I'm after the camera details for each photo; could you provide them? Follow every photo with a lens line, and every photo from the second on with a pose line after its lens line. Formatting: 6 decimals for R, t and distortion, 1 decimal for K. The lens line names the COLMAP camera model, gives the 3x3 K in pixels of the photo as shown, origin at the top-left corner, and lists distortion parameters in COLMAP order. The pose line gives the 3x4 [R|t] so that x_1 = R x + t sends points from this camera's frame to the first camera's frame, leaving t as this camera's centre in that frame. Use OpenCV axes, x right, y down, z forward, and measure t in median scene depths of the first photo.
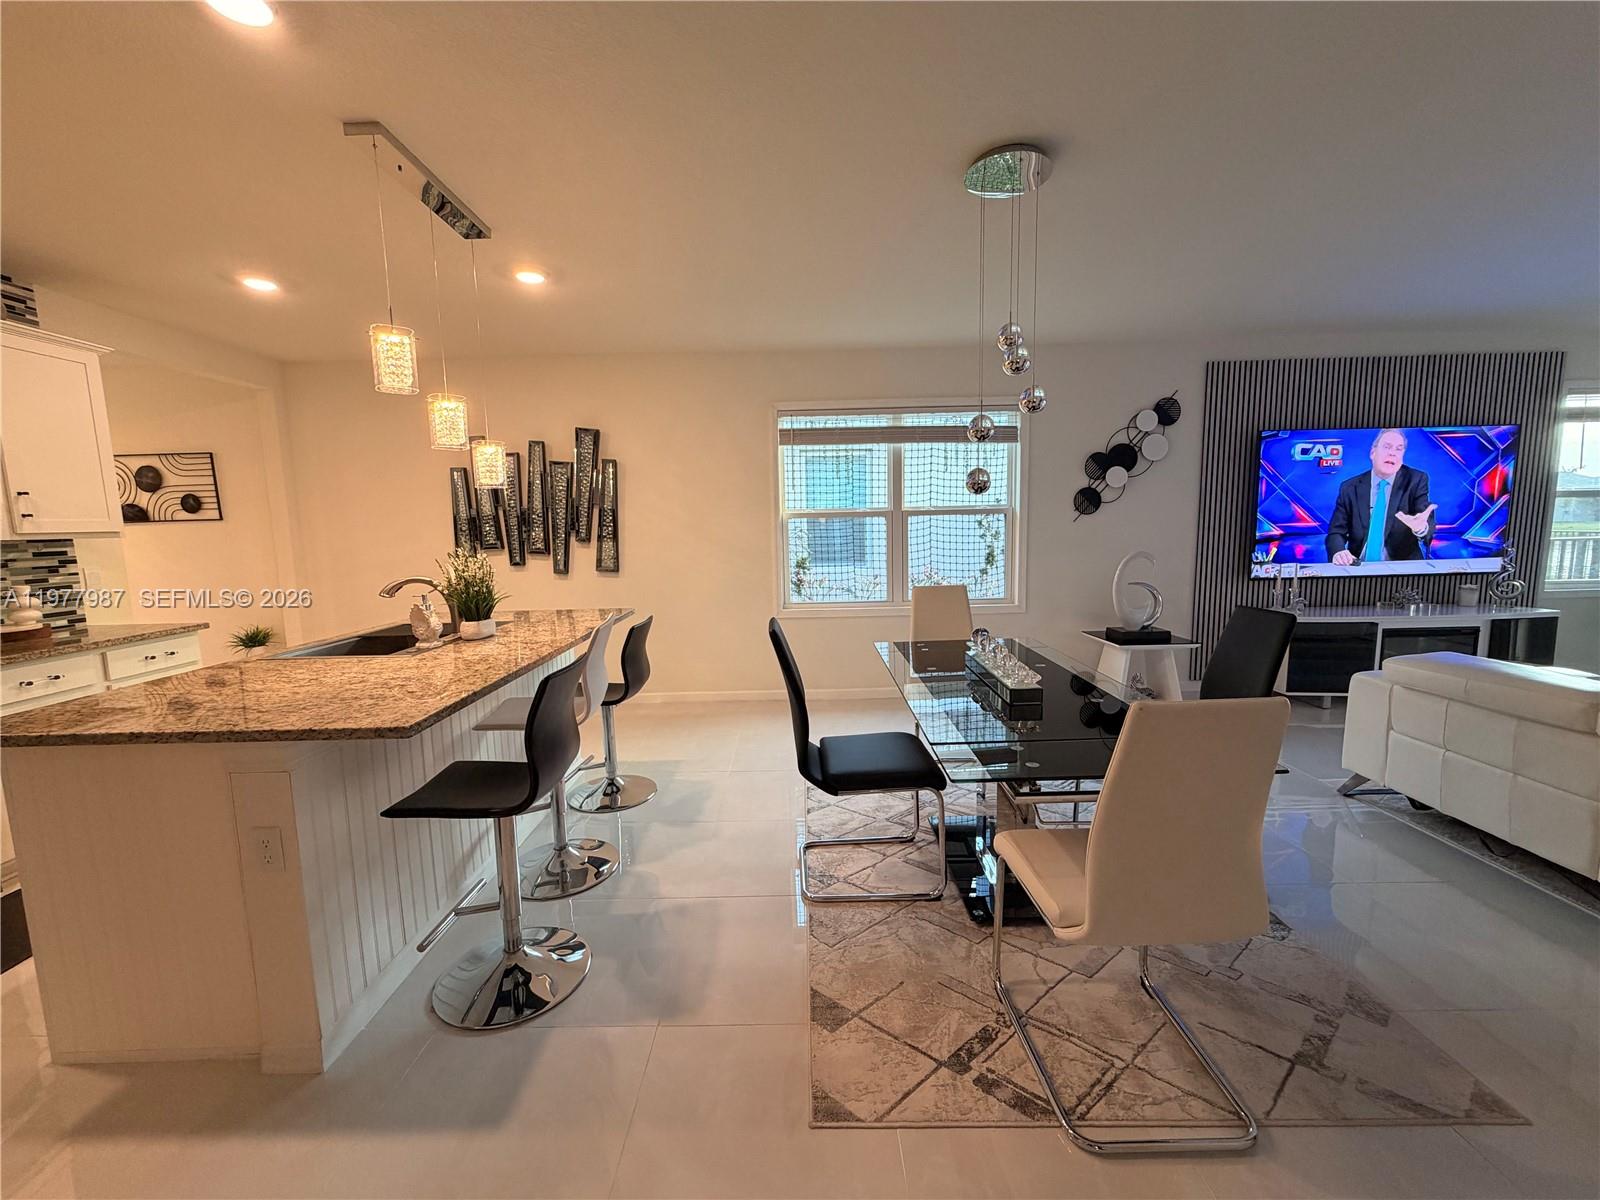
lens RADIAL K [[637.6, 0, 797.8], [0, 637.6, 602.8], [0, 0, 1]] dist [0.000393, -0.000133]
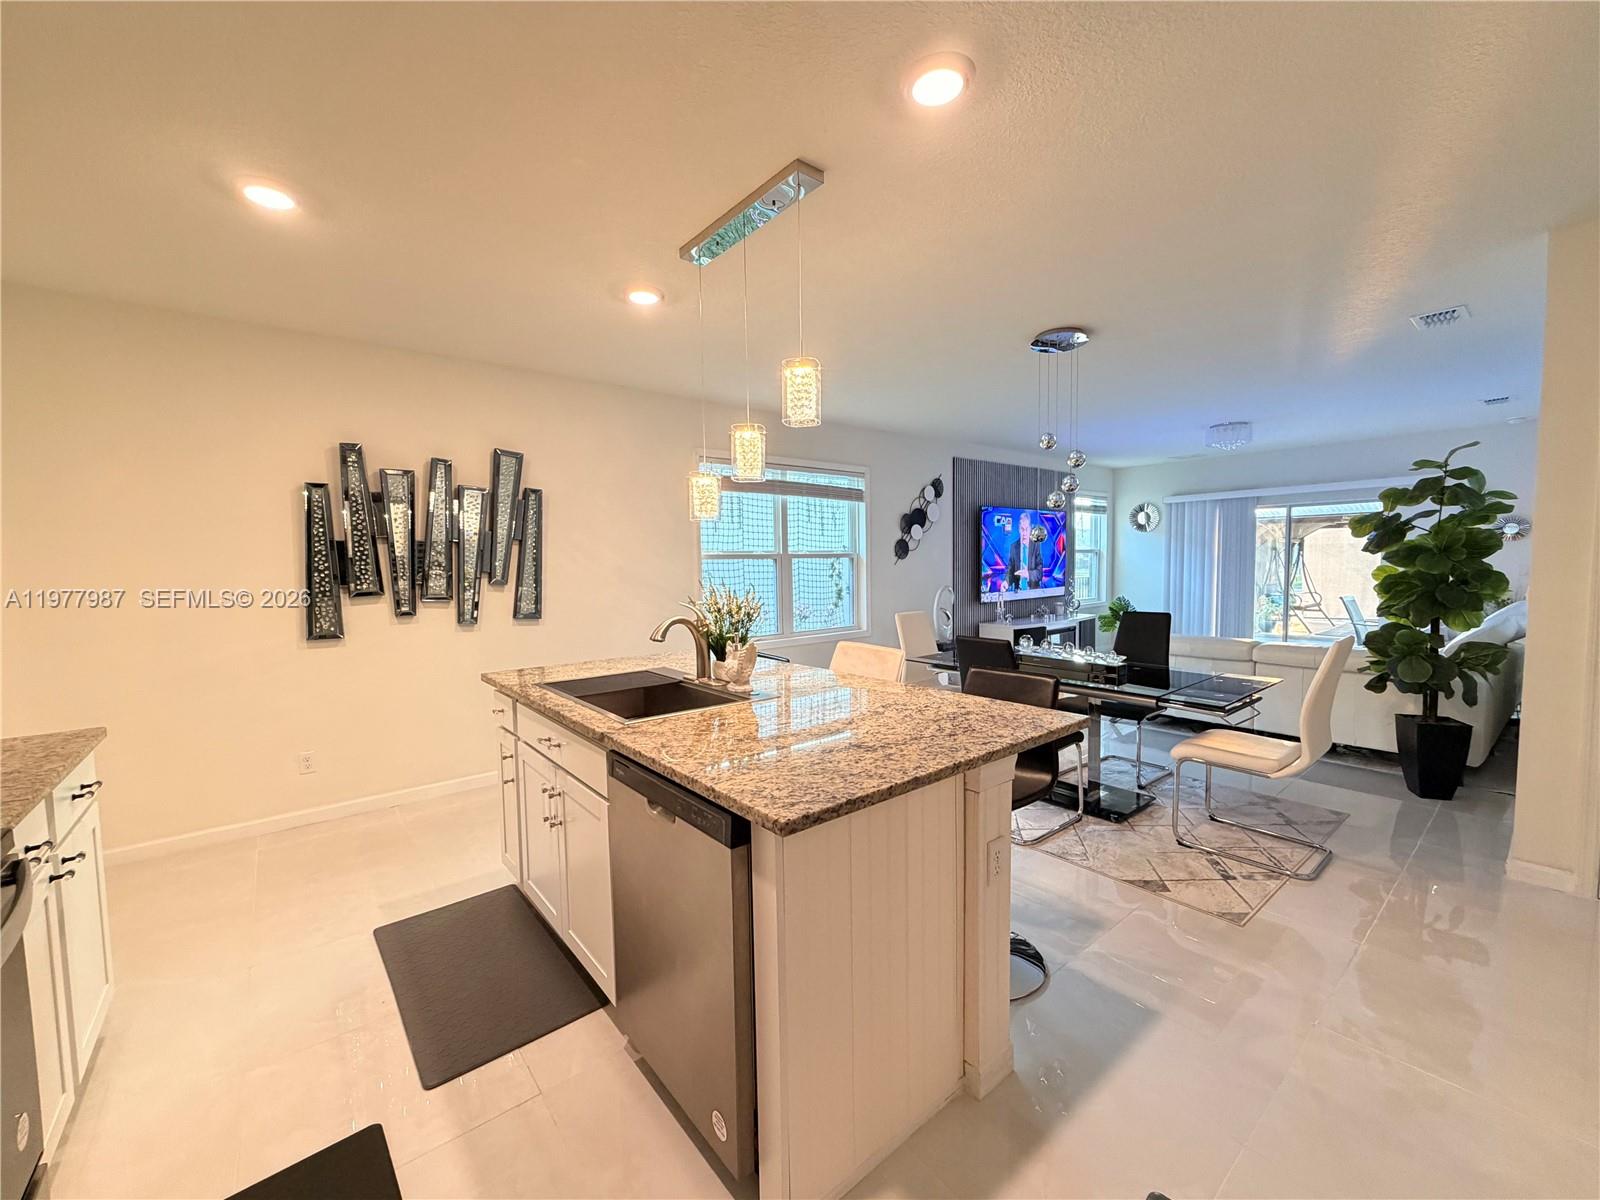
lens RADIAL K [[637.6, 0, 797.9], [0, 637.6, 603.1], [0, 0, 1]] dist [0.000393, -0.000133]
pose [[0.774719, -0.031131, 0.631539, -0.565602], [0.076210, 0.996103, -0.044387, -0.004949], [-0.627697, 0.082517, 0.774072, 0.115393]]
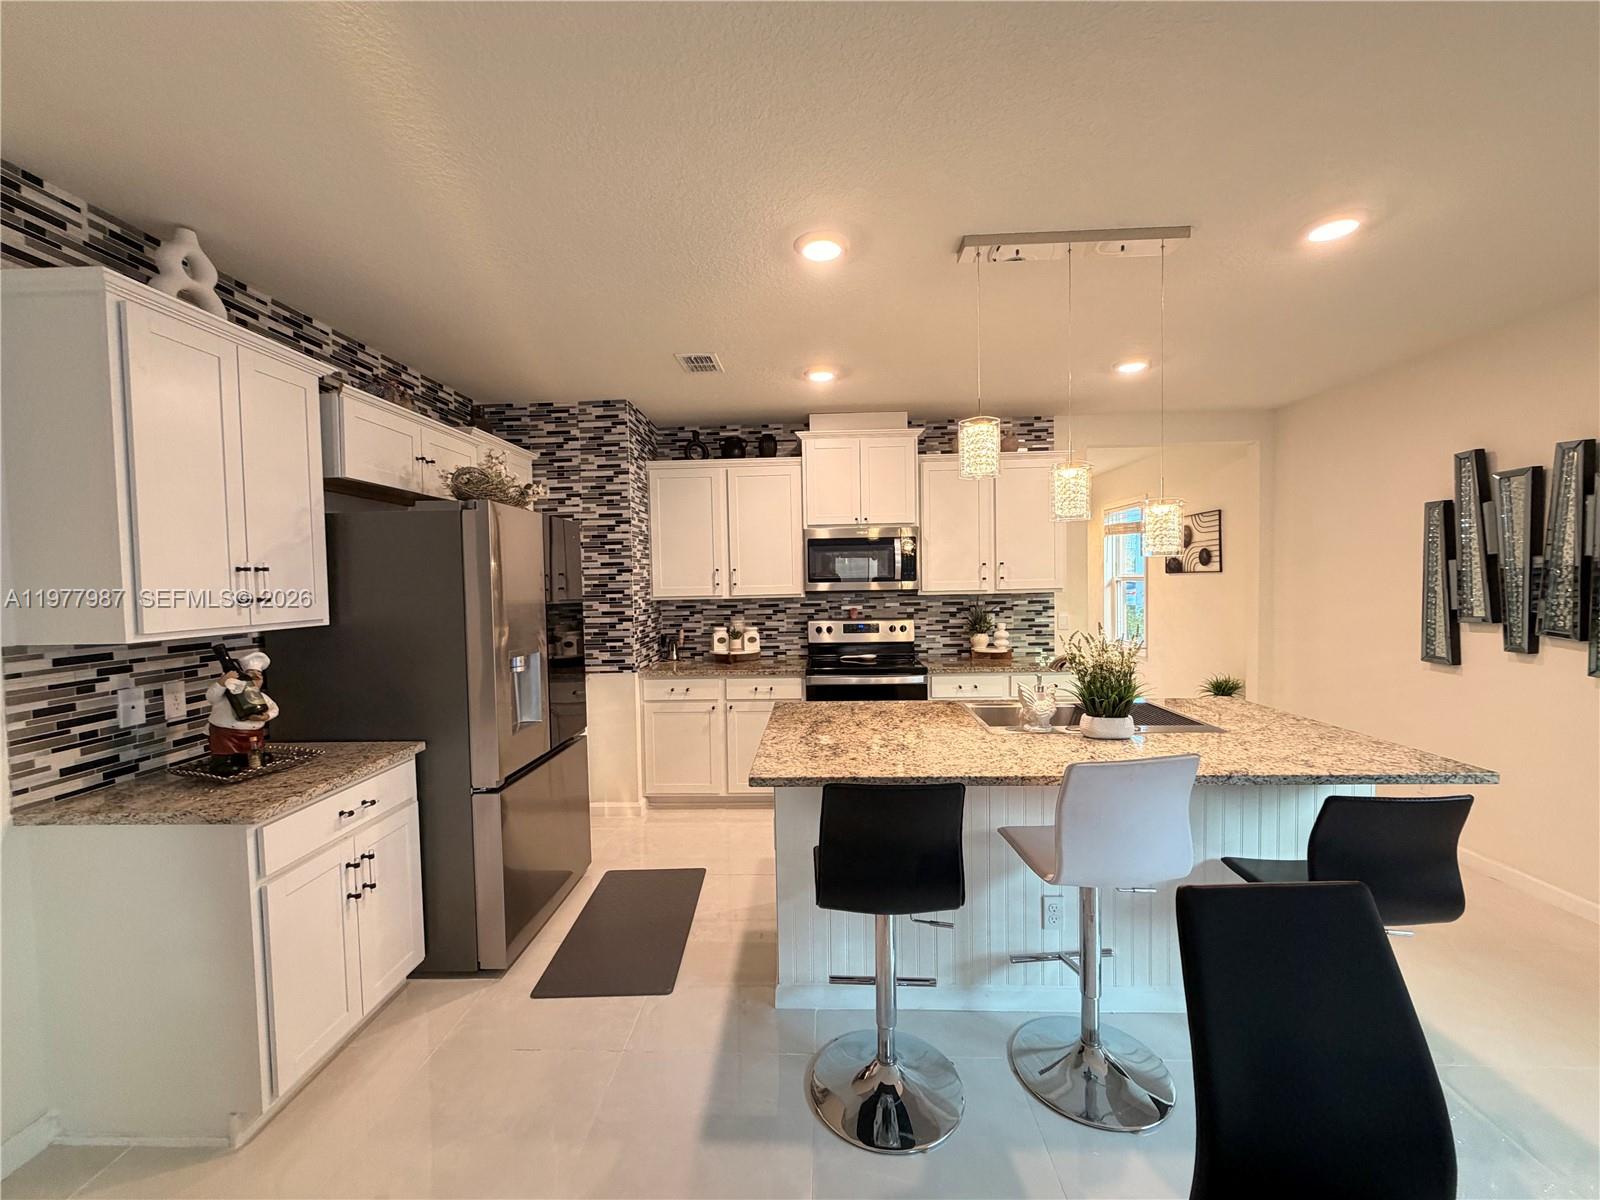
lens RADIAL K [[637.6, 0, 791.1], [0, 637.6, 601.2], [0, 0, 1]] dist [0.000393, -0.000133]
pose [[-0.044605, 0.057619, -0.997342, 0.194665], [-0.102862, 0.992764, 0.061955, -0.074145], [0.993695, 0.105352, -0.038356, 0.335777]]
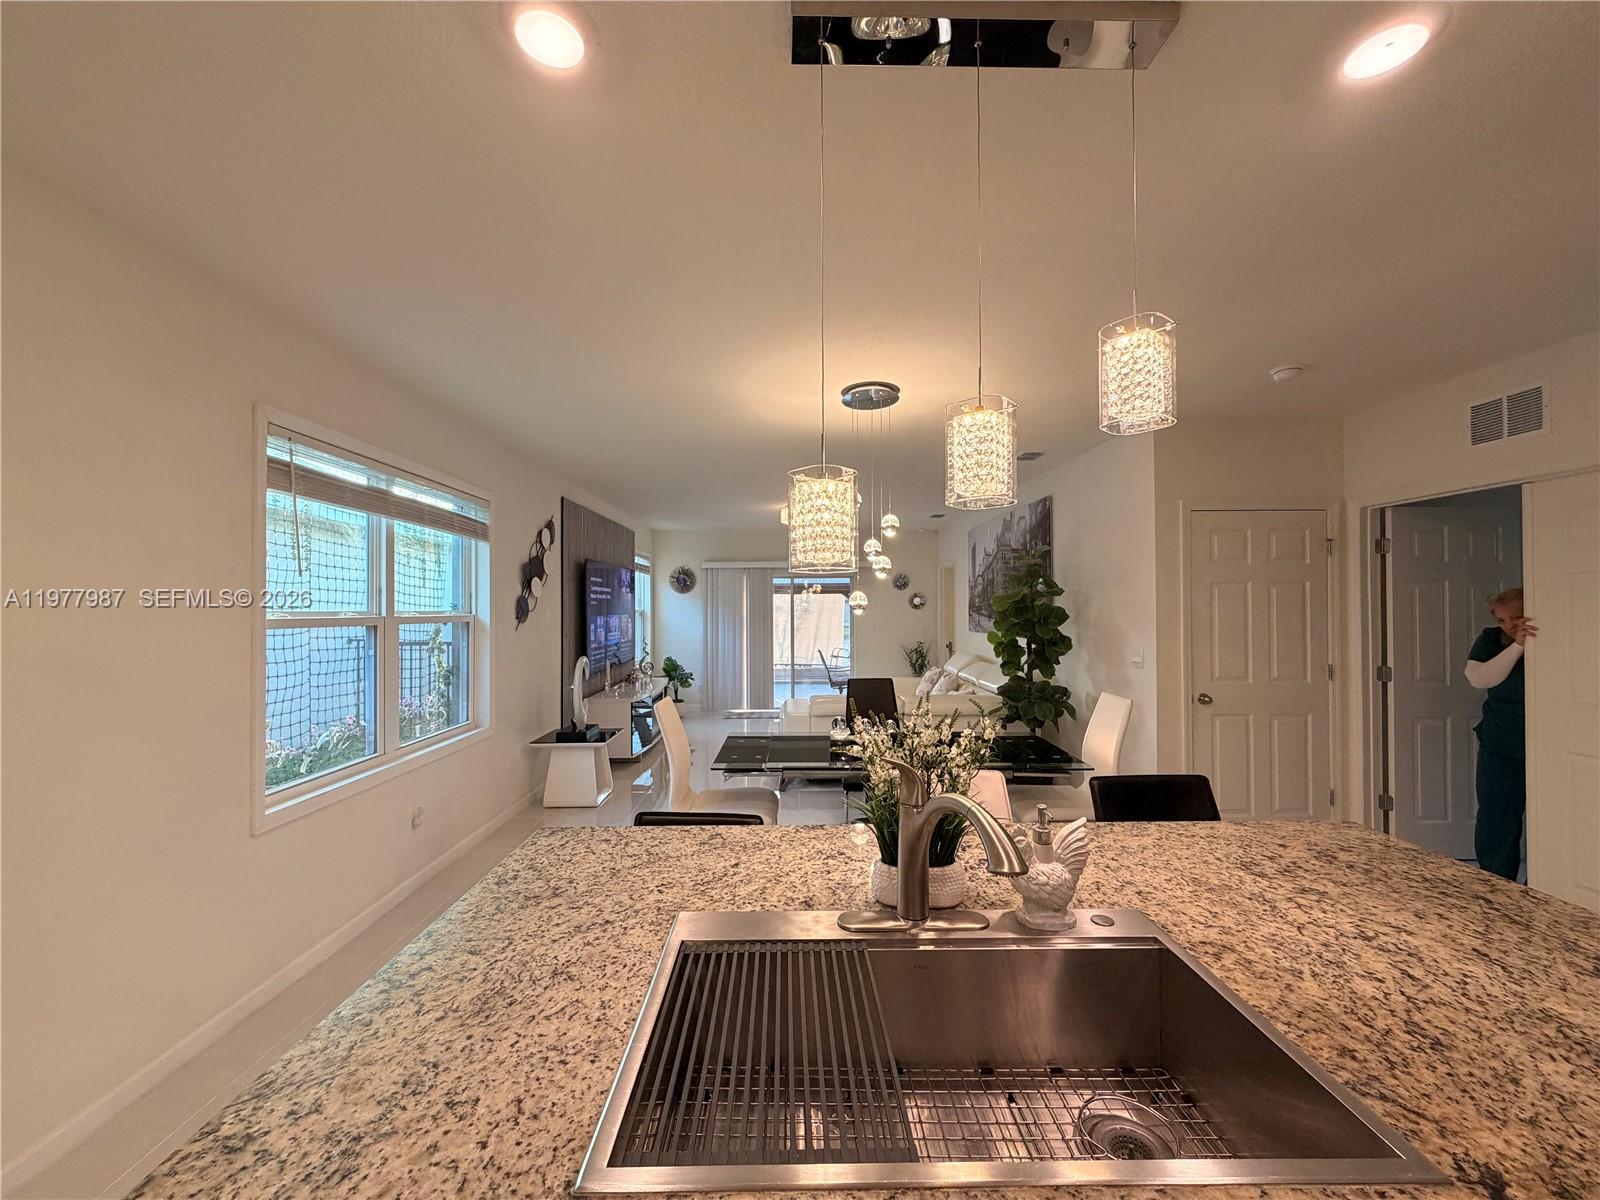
lens RADIAL K [[637.6, 0, 795.4], [0, 637.6, 604.4], [0, 0, 1]] dist [0.000393, -0.000133]
pose [[-0.005944, 0.030684, 0.999511, -0.540085], [0.126563, 0.991514, -0.029686, -0.085928], [-0.991941, 0.126324, -0.009777, 0.596720]]
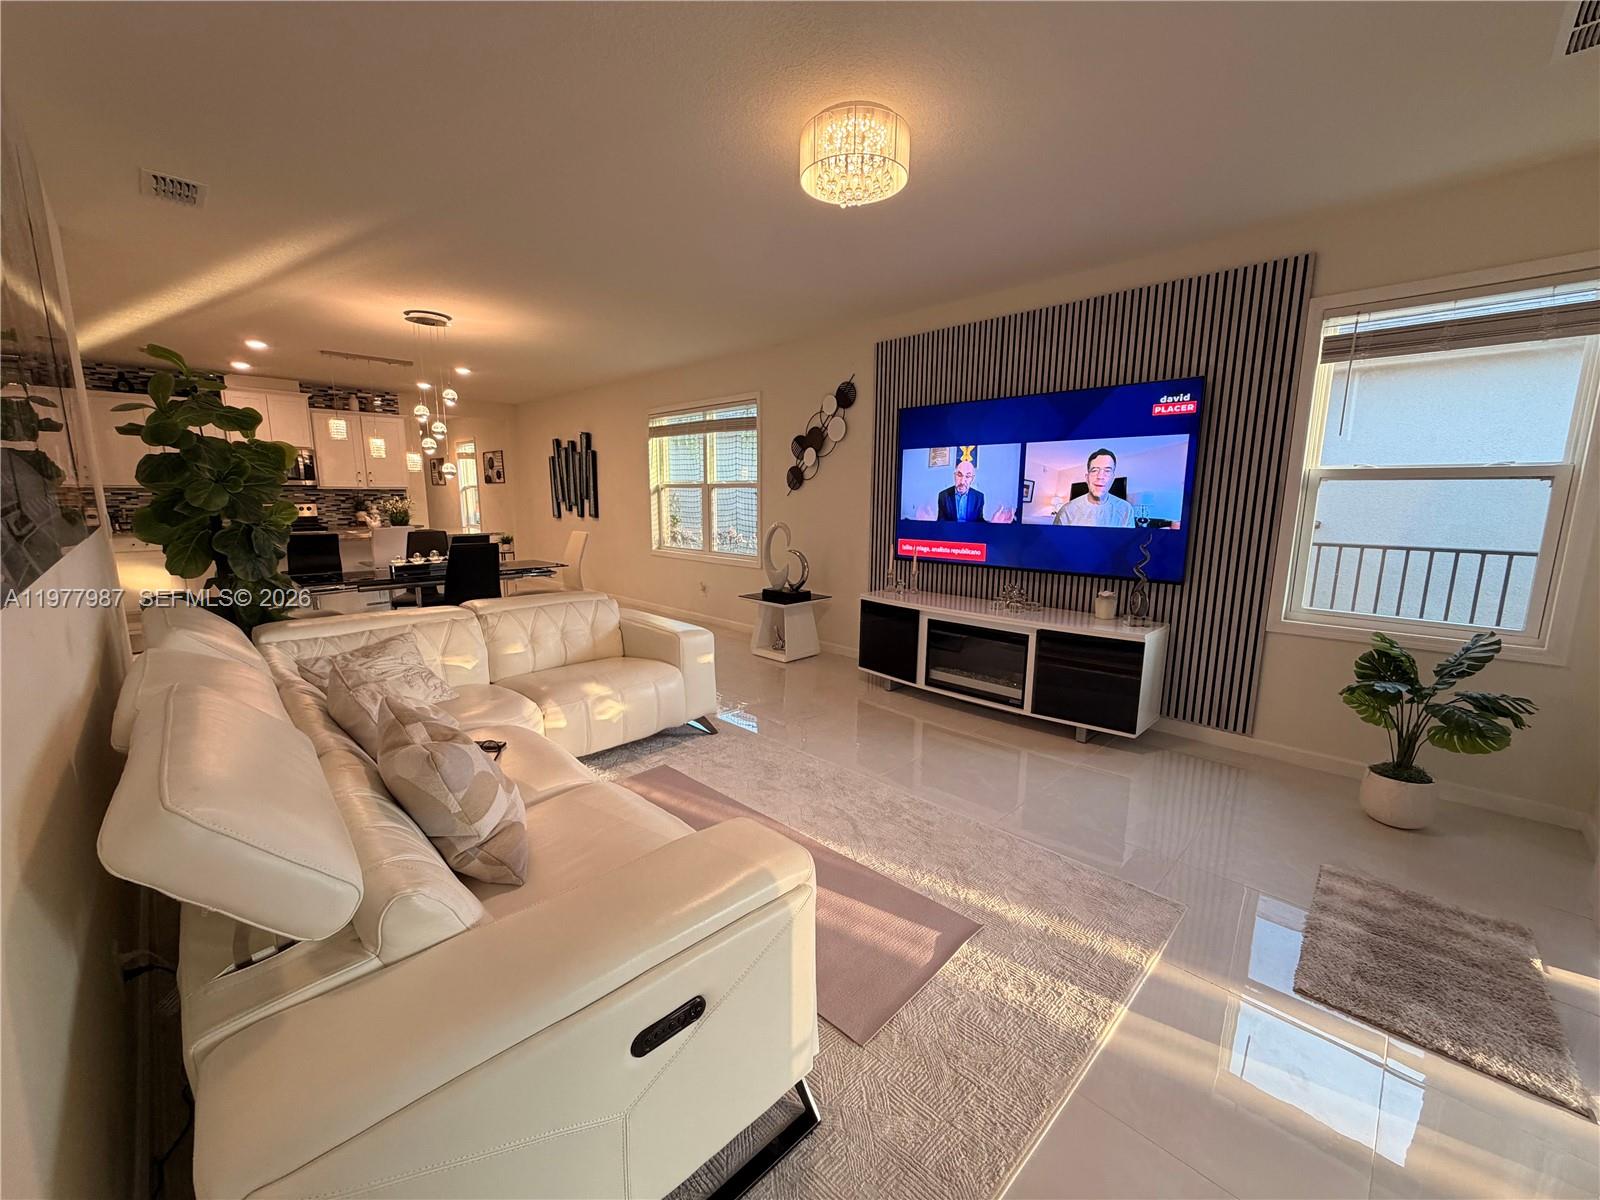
lens RADIAL K [[637.6, 0, 800.4], [0, 637.6, 608.4], [0, 0, 1]] dist [0.000393, -0.000133]
pose [[0.708134, 0.151659, -0.689599, 1.315795], [-0.108425, 0.988433, 0.106041, -0.049914], [0.697704, -0.000321, 0.716386, 0.175027]]
